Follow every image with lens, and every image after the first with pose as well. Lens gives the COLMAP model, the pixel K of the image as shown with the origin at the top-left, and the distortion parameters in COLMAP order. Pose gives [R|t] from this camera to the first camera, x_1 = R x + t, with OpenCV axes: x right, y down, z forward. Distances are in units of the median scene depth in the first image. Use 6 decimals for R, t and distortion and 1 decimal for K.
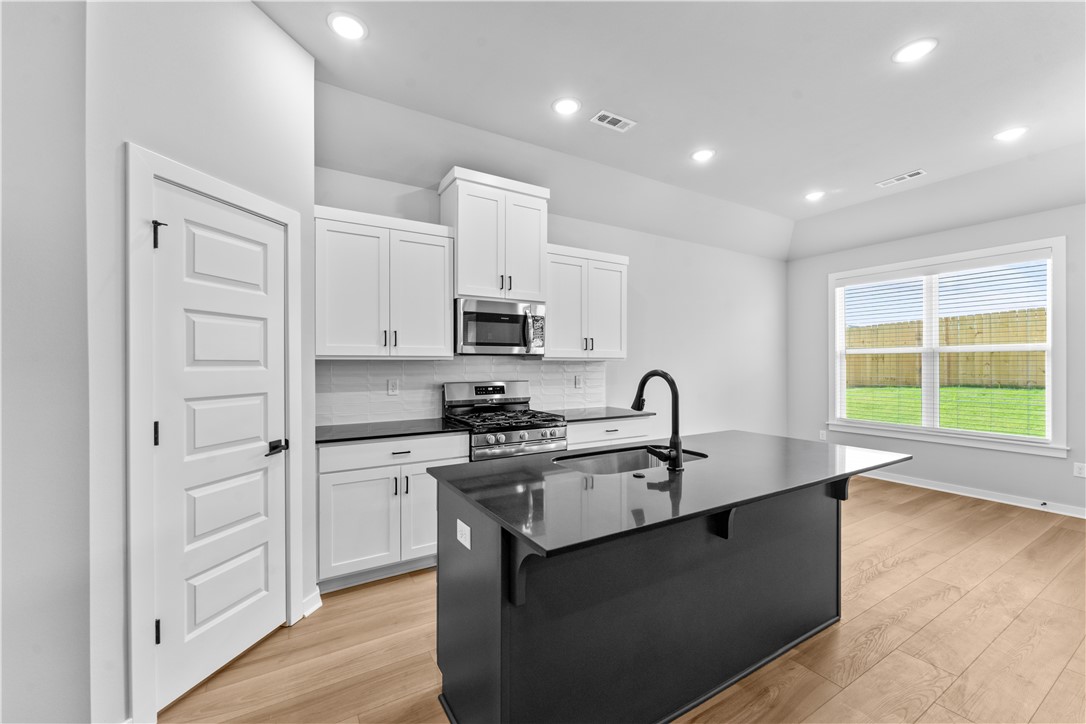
lens RADIAL K [[440.9, 0, 543.6], [0, 440.9, 364.5], [0, 0, 1]] dist [-0.000267, -0.000174]
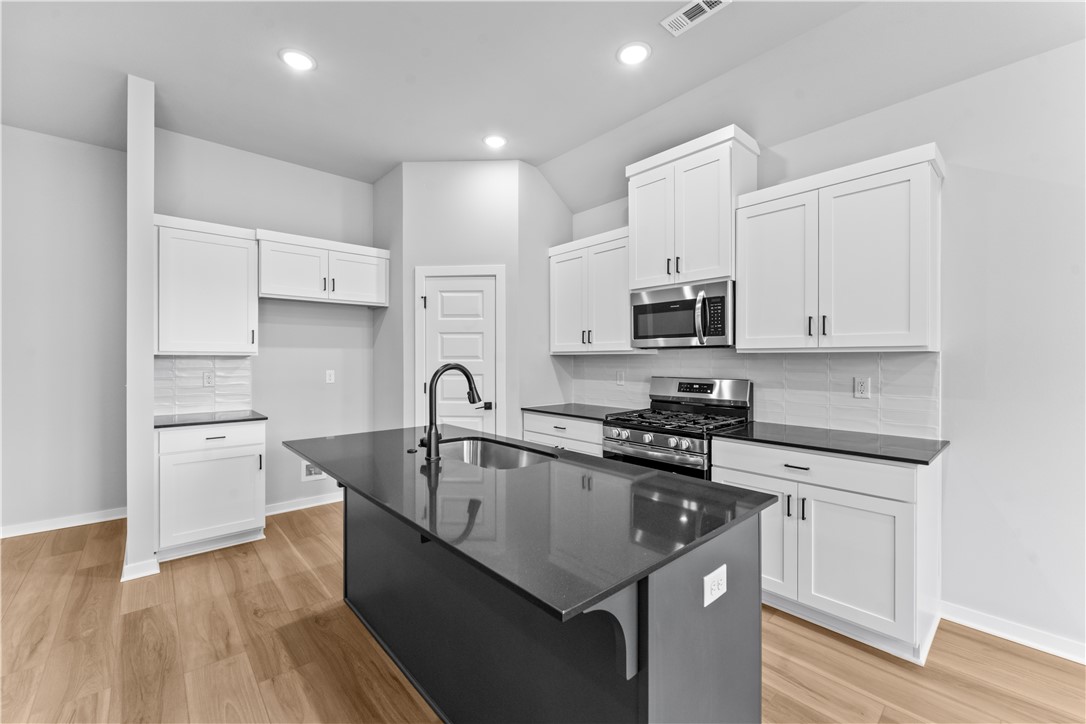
lens RADIAL K [[442.3, 0, 536.8], [0, 442.3, 359.8], [0, 0, 1]] dist [-0.000817, -0.000510]
pose [[0.174447, 0.003401, -0.984661, 0.717386], [-0.001142, 0.999994, 0.003252, 0.000120], [0.984666, 0.000558, 0.174450, 0.557866]]
